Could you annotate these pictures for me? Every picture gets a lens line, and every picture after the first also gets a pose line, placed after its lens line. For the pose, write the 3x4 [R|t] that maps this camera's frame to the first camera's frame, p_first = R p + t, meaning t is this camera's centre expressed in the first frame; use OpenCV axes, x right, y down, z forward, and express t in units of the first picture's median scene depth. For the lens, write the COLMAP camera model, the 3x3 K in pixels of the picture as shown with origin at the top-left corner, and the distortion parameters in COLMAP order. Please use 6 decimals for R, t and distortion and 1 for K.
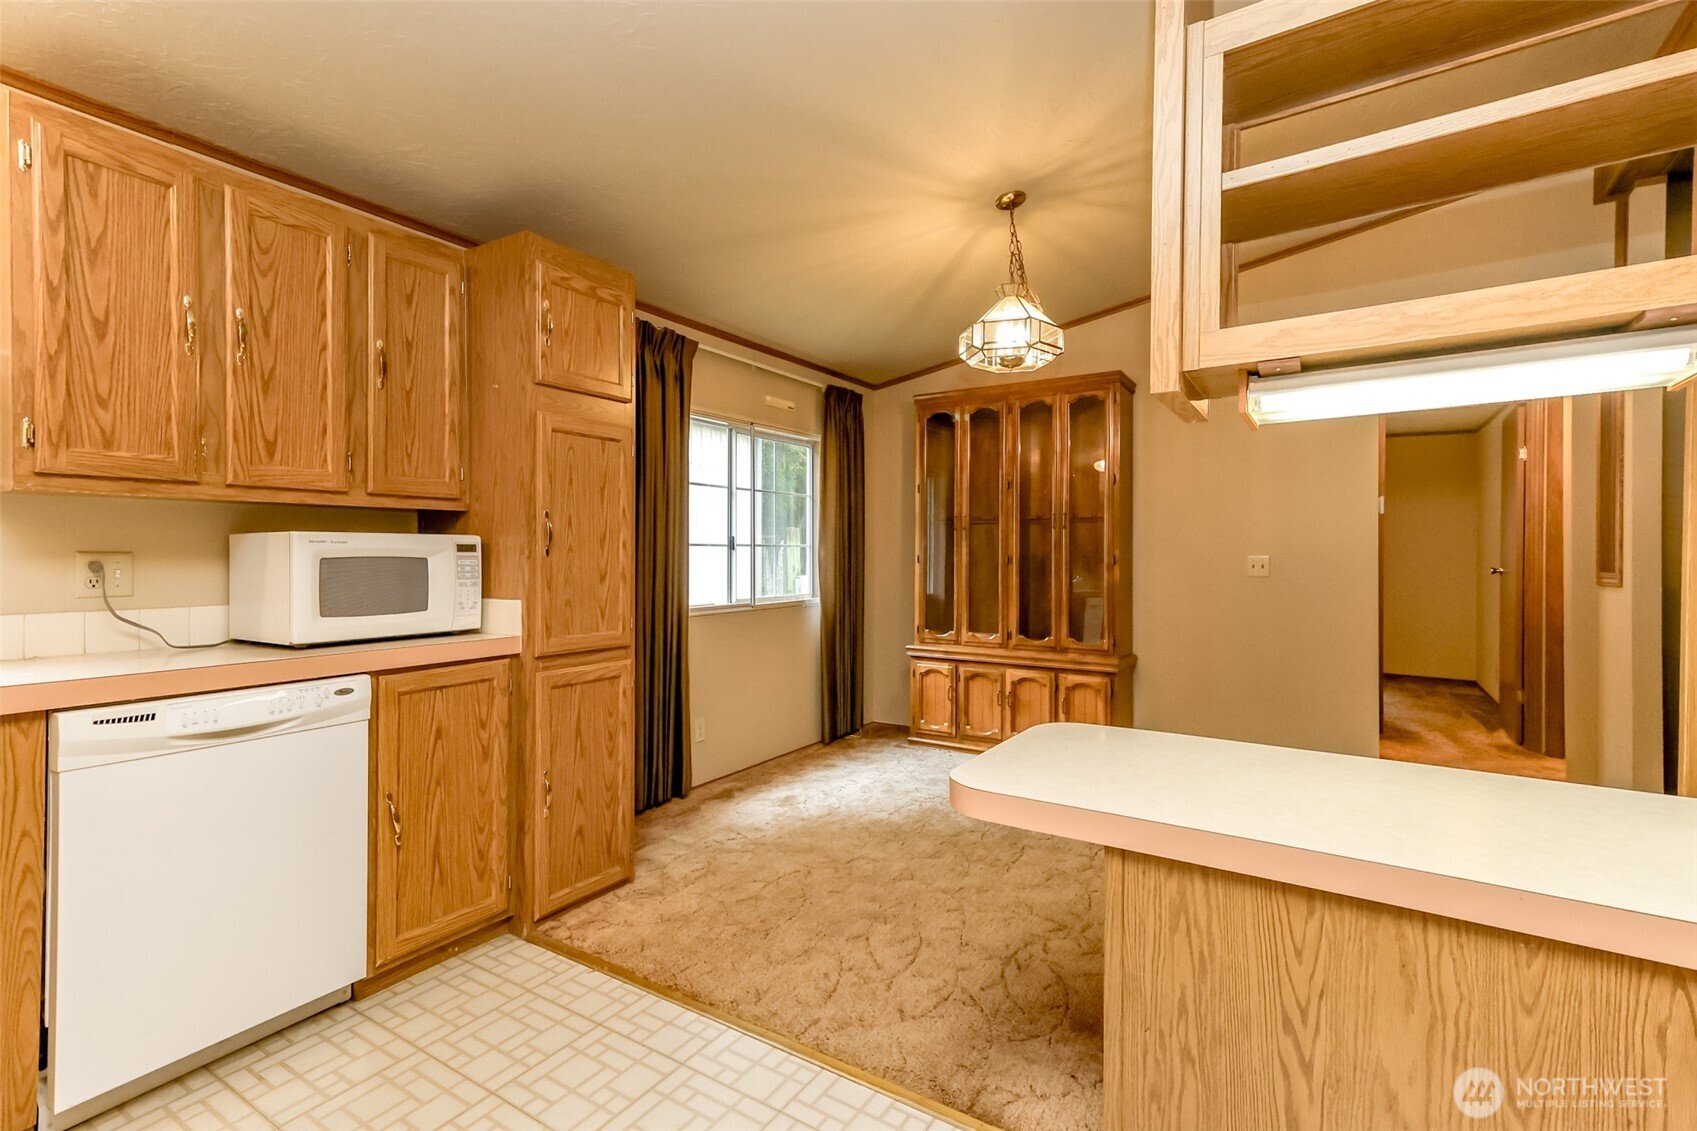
lens RADIAL K [[781.1, 0, 856.3], [0, 781.1, 558.2], [0, 0, 1]] dist [0.013453, -0.000105]
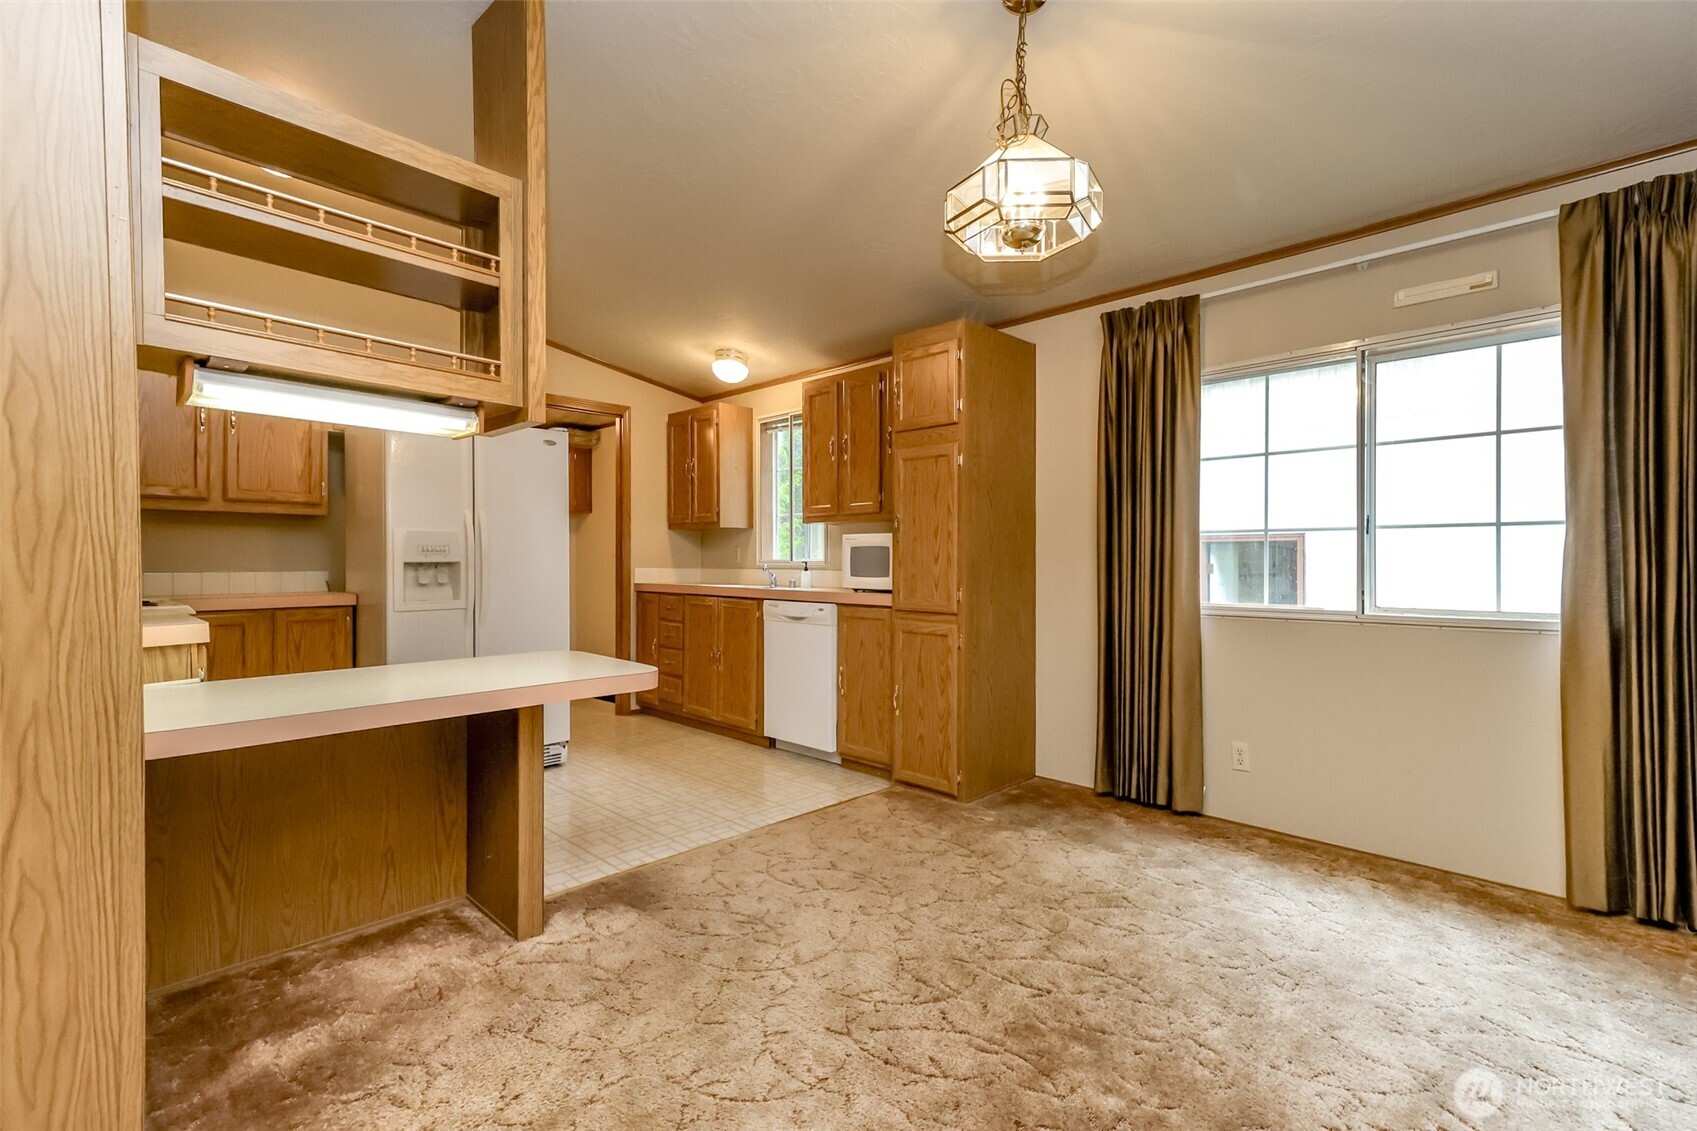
lens RADIAL K [[769.1, 0, 848.5], [0, 769.1, 565.5], [0, 0, 1]] dist [0.000966, -0.000023]
pose [[-0.236585, 0.004345, -0.971601, 1.095758], [-0.007762, 0.999950, 0.006362, 0.030675], [0.971580, 0.009047, -0.236539, 1.278254]]
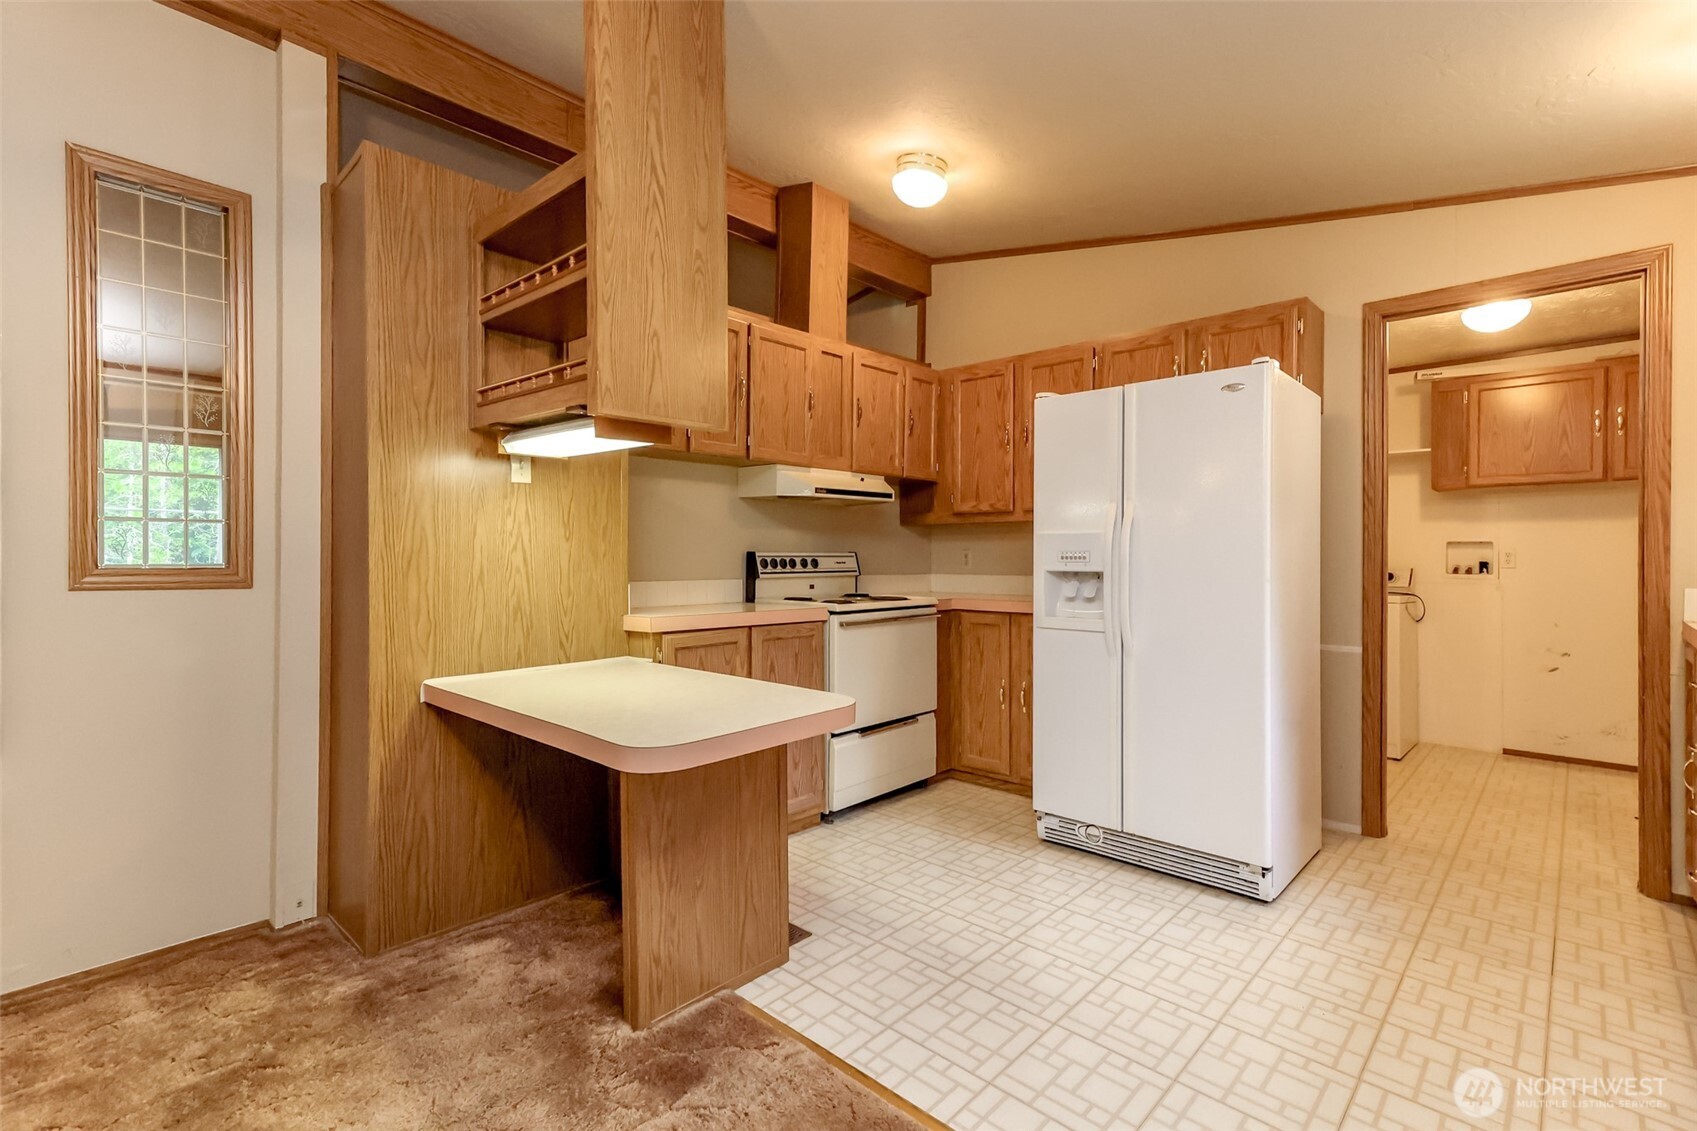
lens RADIAL K [[781.1, 0, 856.3], [0, 781.1, 558.2], [0, 0, 1]] dist [0.013453, -0.000105]
pose [[-0.981373, -0.003531, 0.192078, -0.078238], [-0.001458, 0.999939, 0.010934, 0.005155], [-0.192105, 0.010451, -0.981319, 1.416056]]
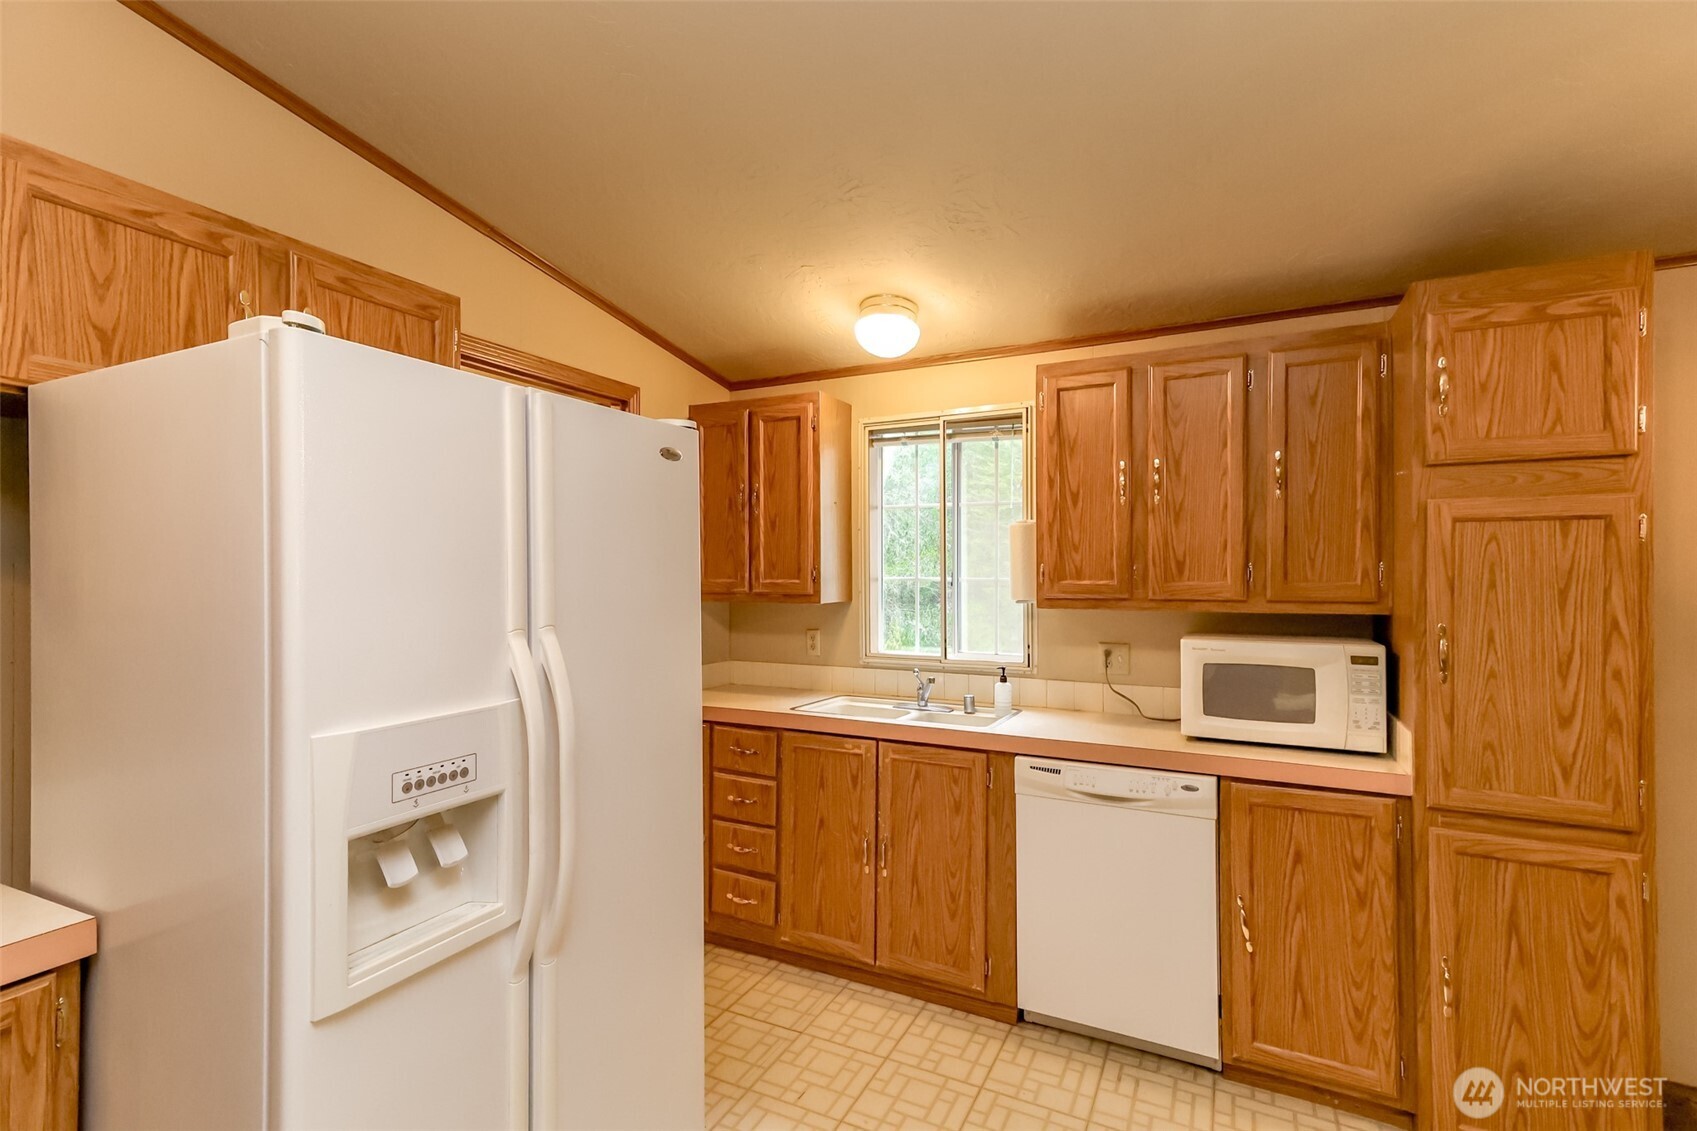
lens RADIAL K [[755.0, 0, 854.9], [0, 755.0, 570.4], [0, 0, 1]] dist [0.014375, 0.000029]
pose [[0.092415, -0.004339, -0.995711, 0.316146], [-0.002277, 0.999987, -0.004569, -0.111601], [0.995718, 0.002690, 0.092404, 0.344823]]
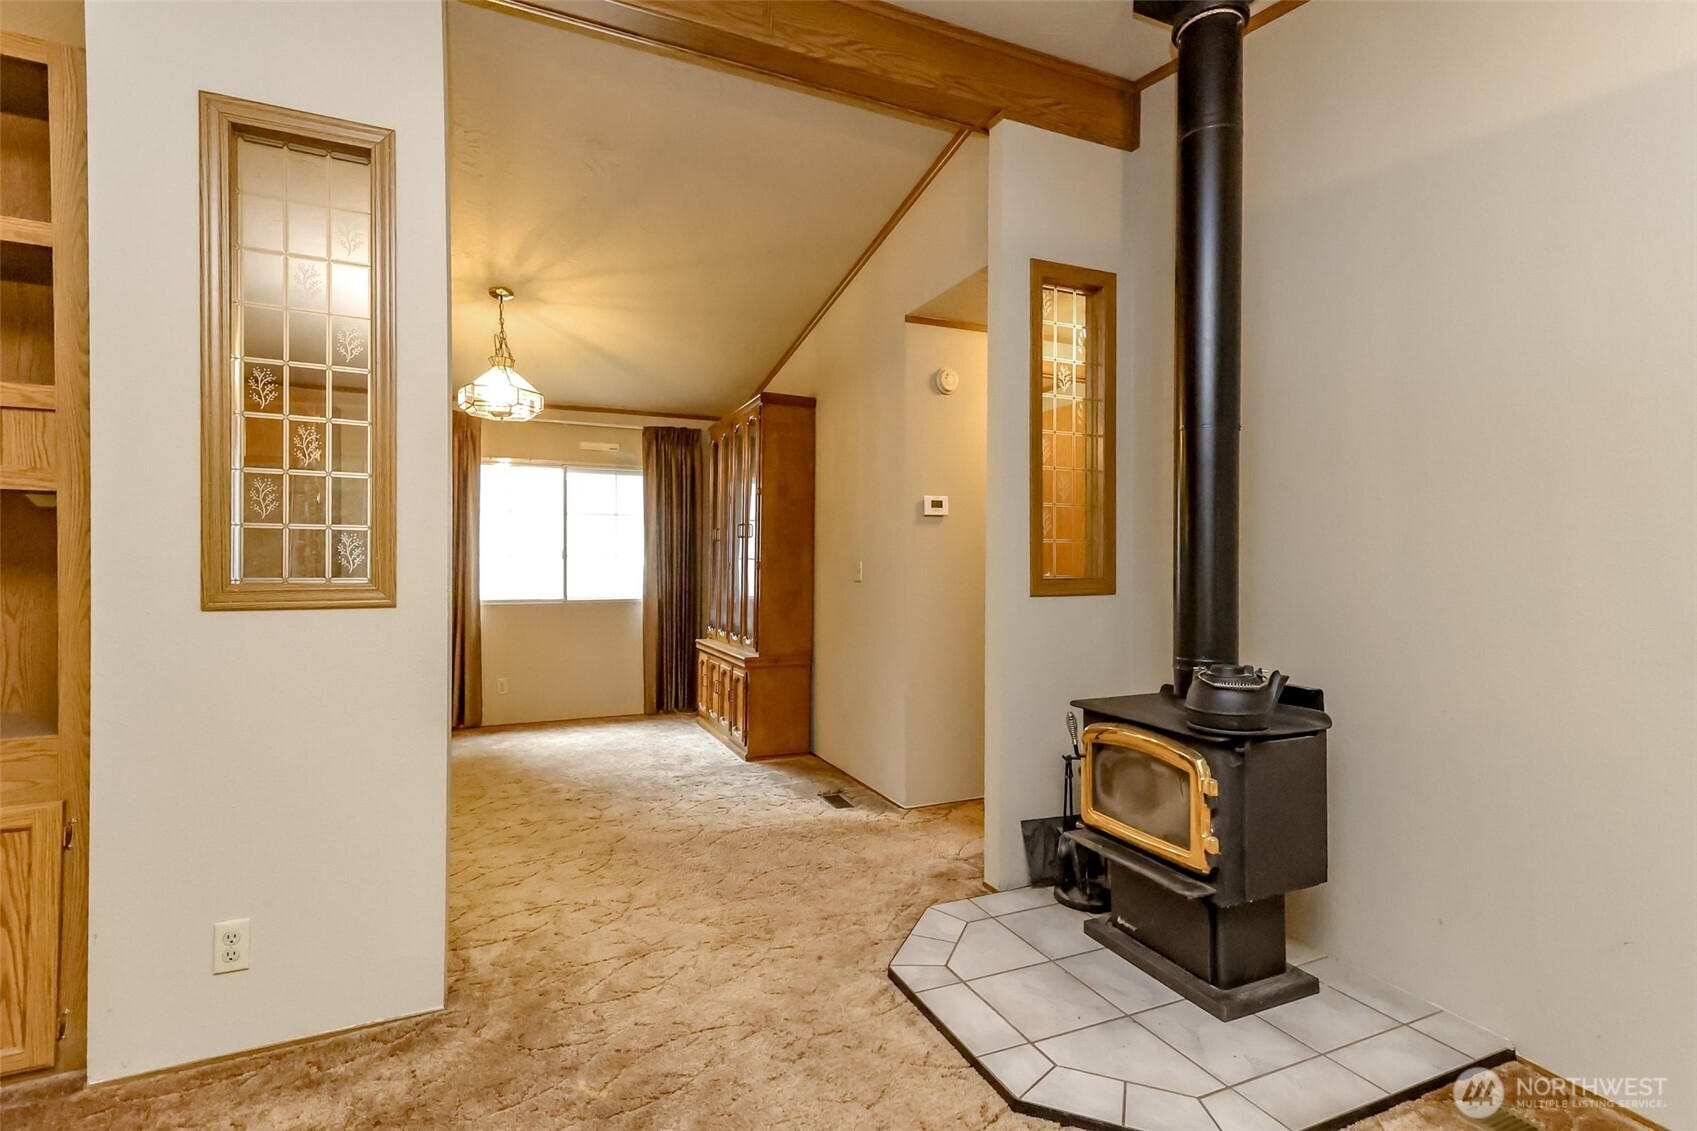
lens RADIAL K [[781.1, 0, 856.3], [0, 781.1, 558.2], [0, 0, 1]] dist [0.013453, -0.000105]
pose [[0.824870, -0.000411, -0.565323, 1.838537], [-0.007878, 0.999894, -0.012221, 0.003690], [0.565268, 0.014534, 0.824779, 0.300910]]
